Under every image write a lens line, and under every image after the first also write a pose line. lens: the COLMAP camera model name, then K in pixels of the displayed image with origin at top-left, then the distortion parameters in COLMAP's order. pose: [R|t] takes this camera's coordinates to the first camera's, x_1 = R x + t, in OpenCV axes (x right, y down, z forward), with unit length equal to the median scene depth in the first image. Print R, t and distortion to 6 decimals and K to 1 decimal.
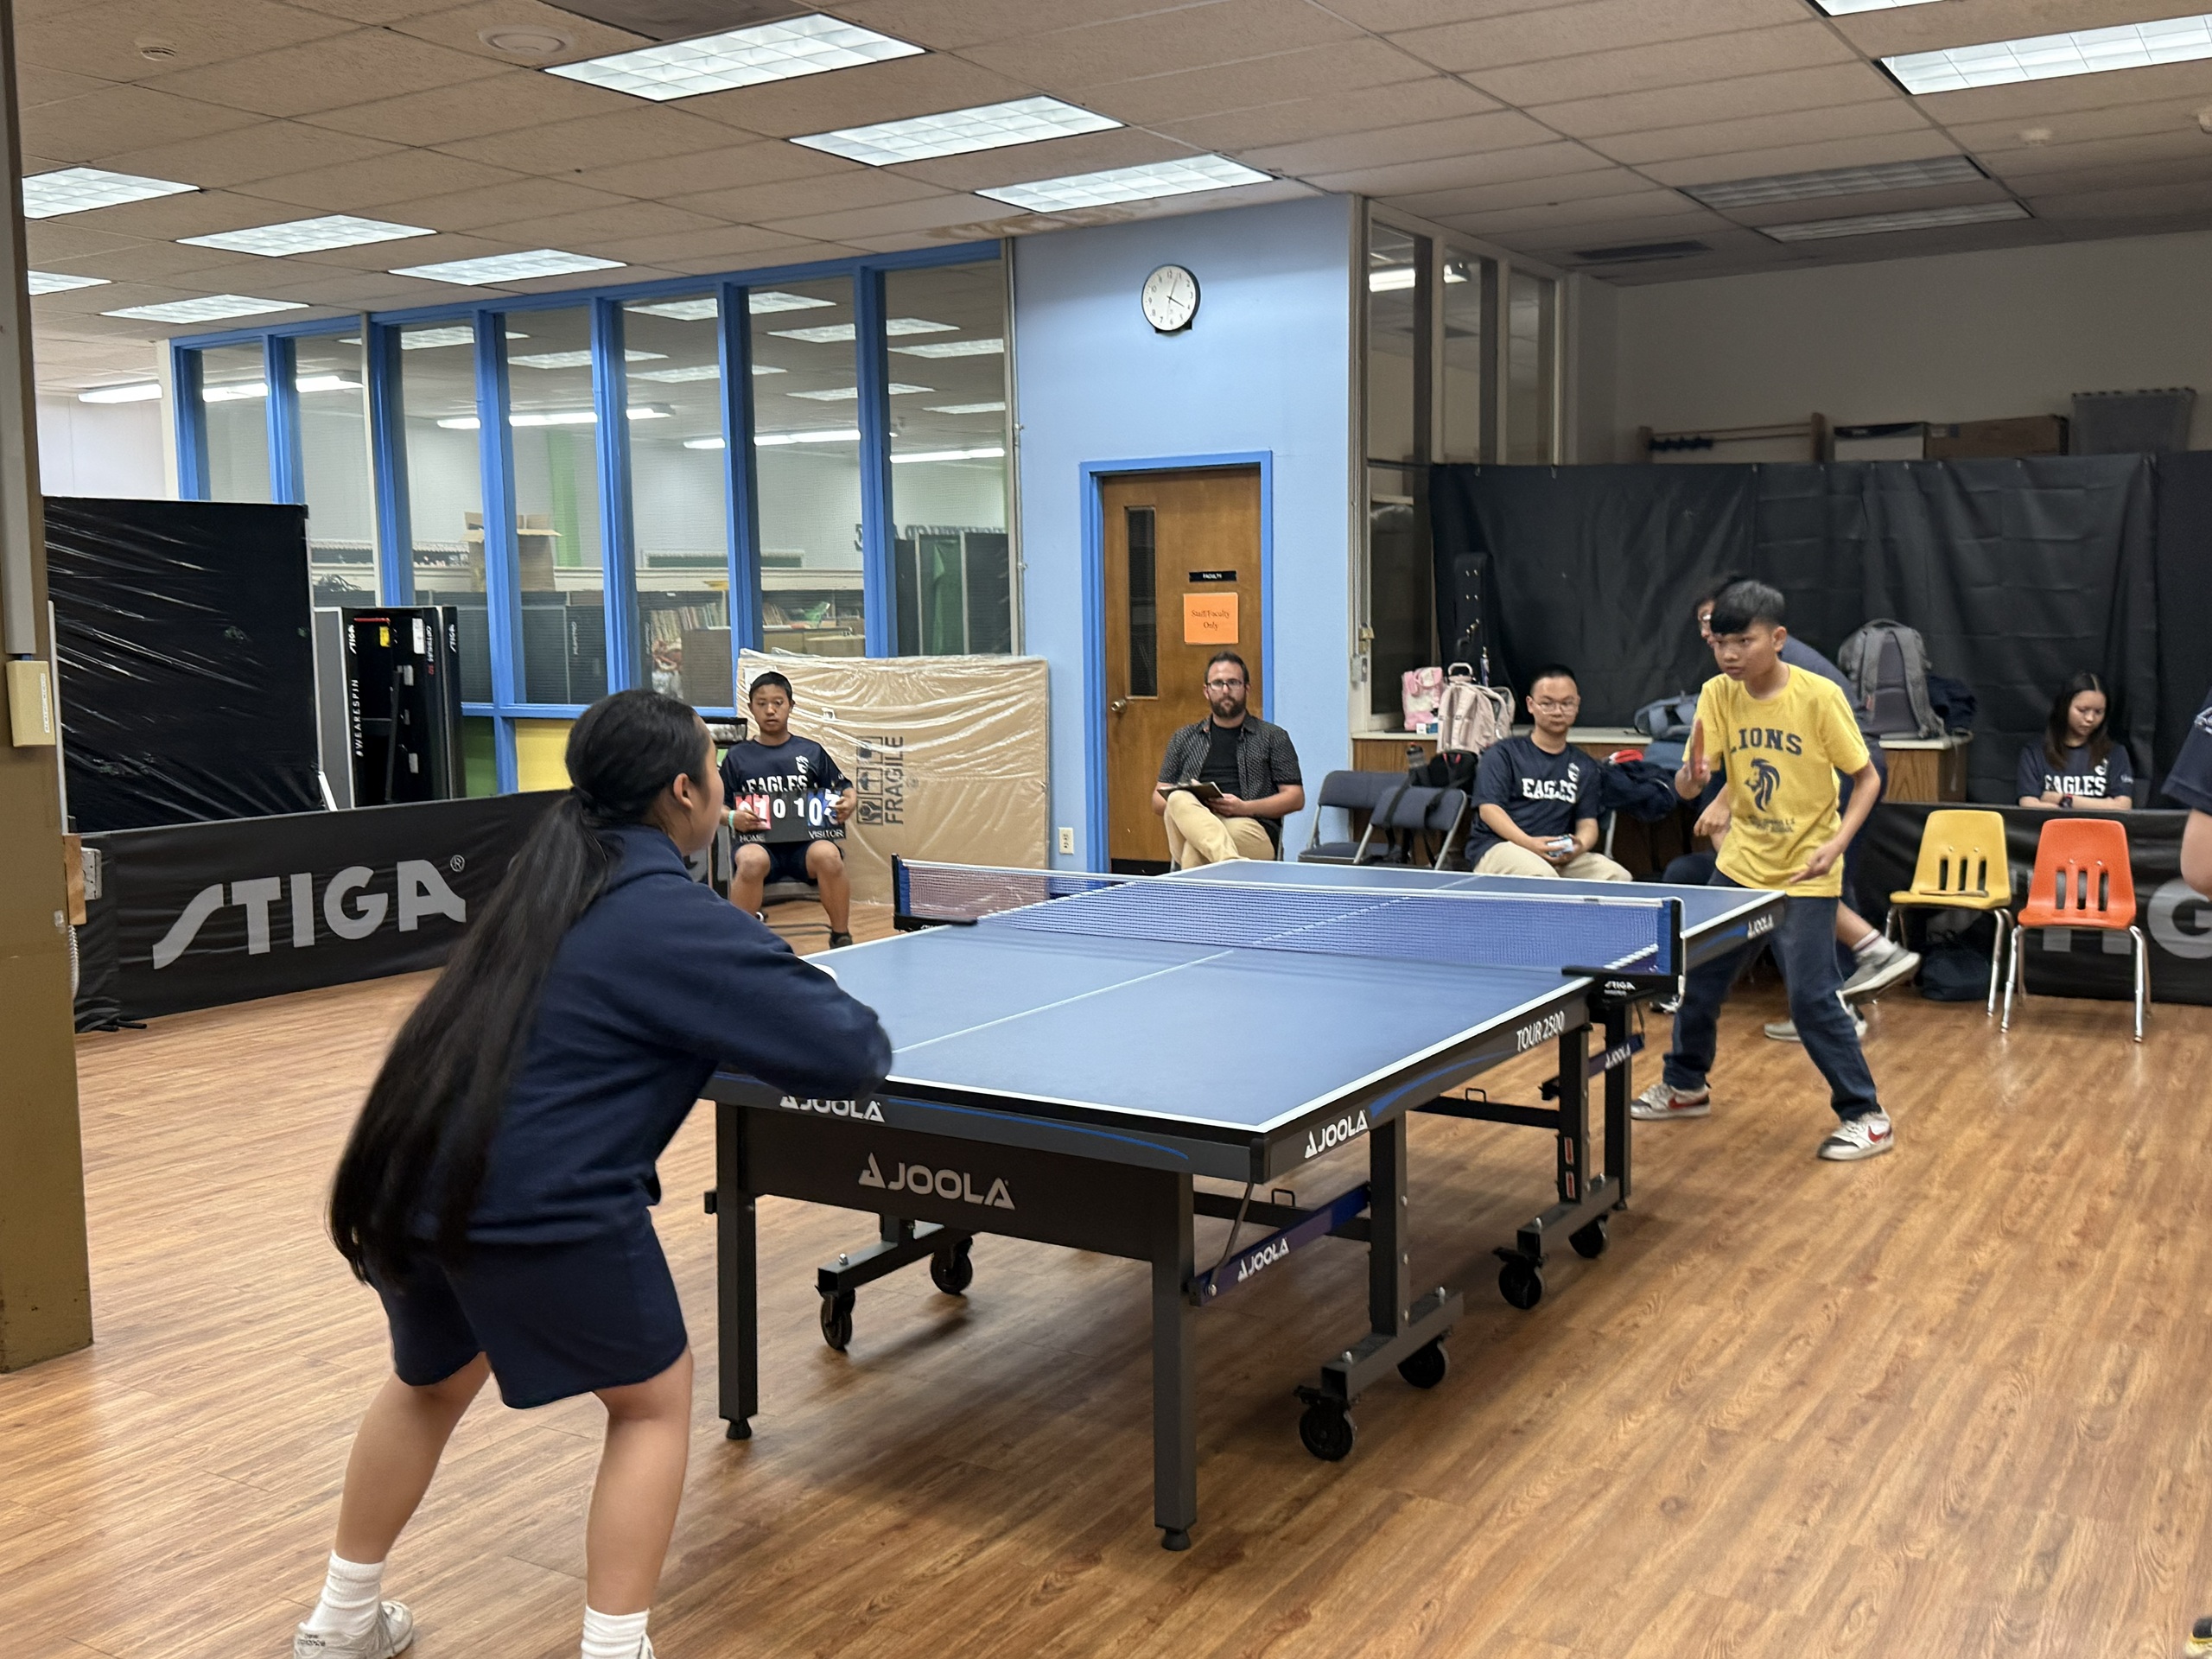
lens RADIAL K [[2128.6, 0, 1103.4], [0, 2128.6, 830.4], [0, 0, 1]] dist [0.190072, -0.407758]
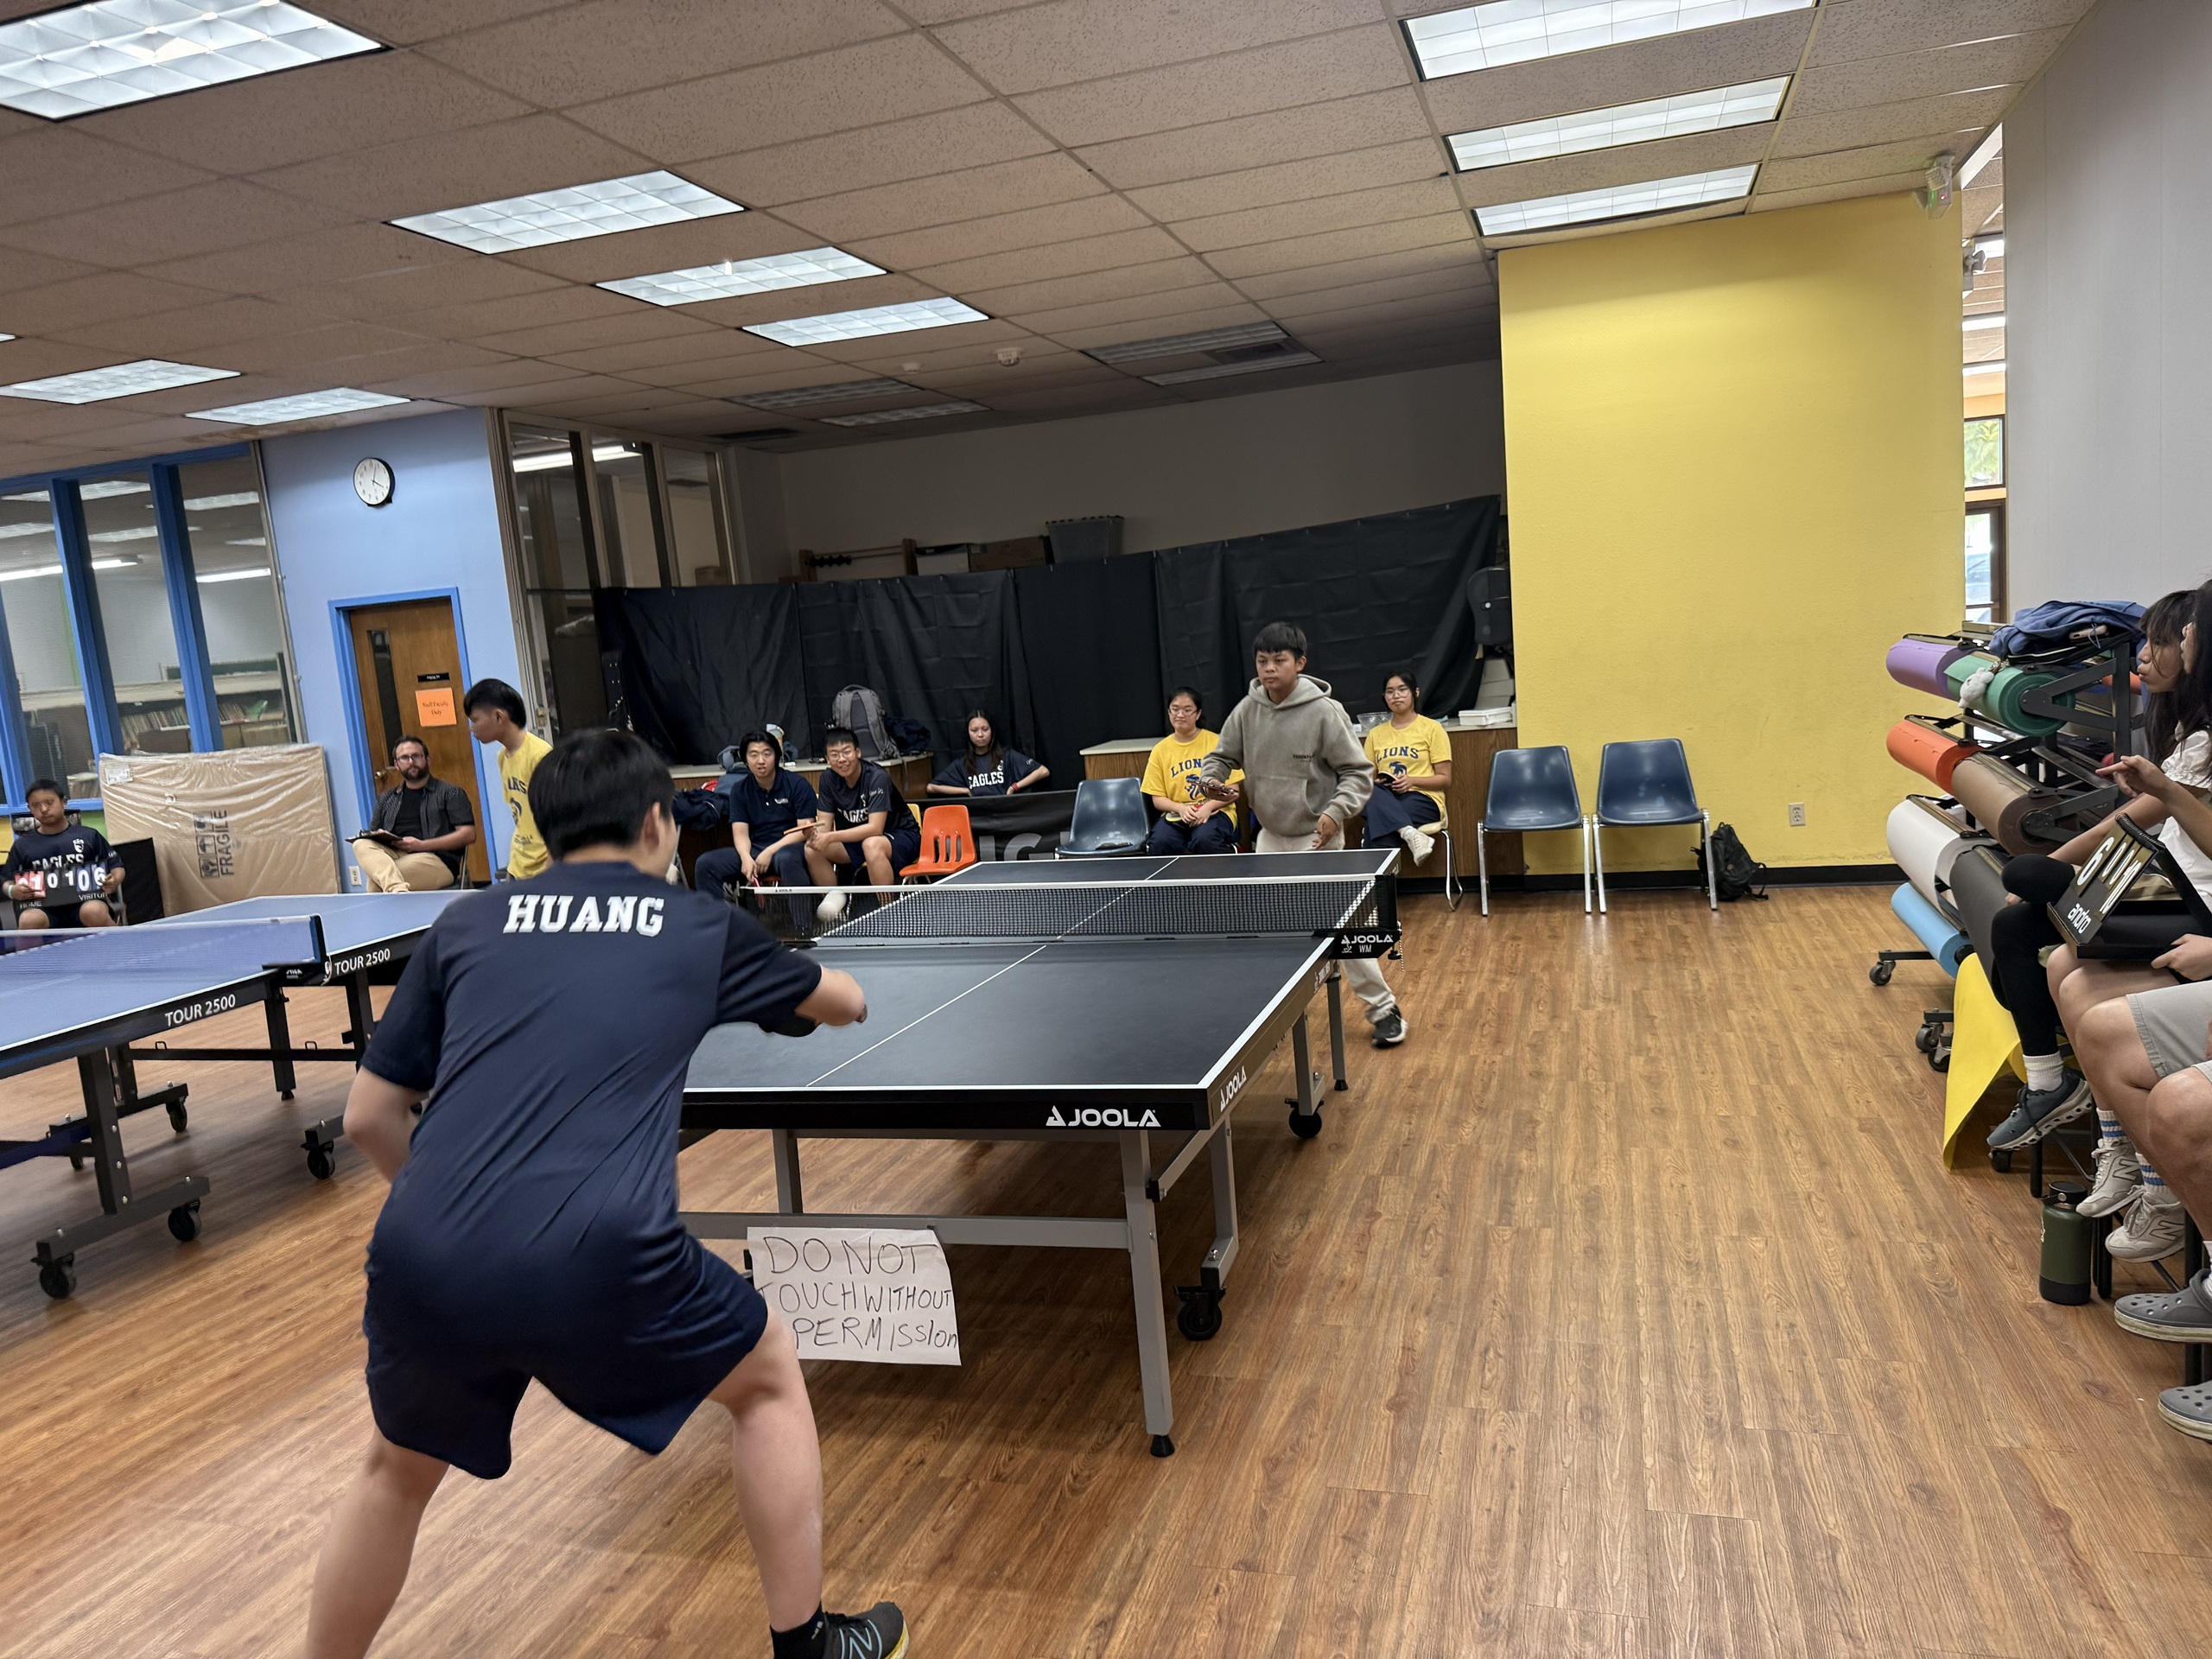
lens RADIAL K [[1558.6, 0, 1115.0], [0, 1558.6, 839.8], [0, 0, 1]] dist [0.074925, -0.110944]
pose [[0.961651, -0.097926, 0.256199, 0.206115], [0.094427, 0.995193, 0.025954, 0.001379], [-0.257509, -0.000767, 0.966276, -0.105291]]
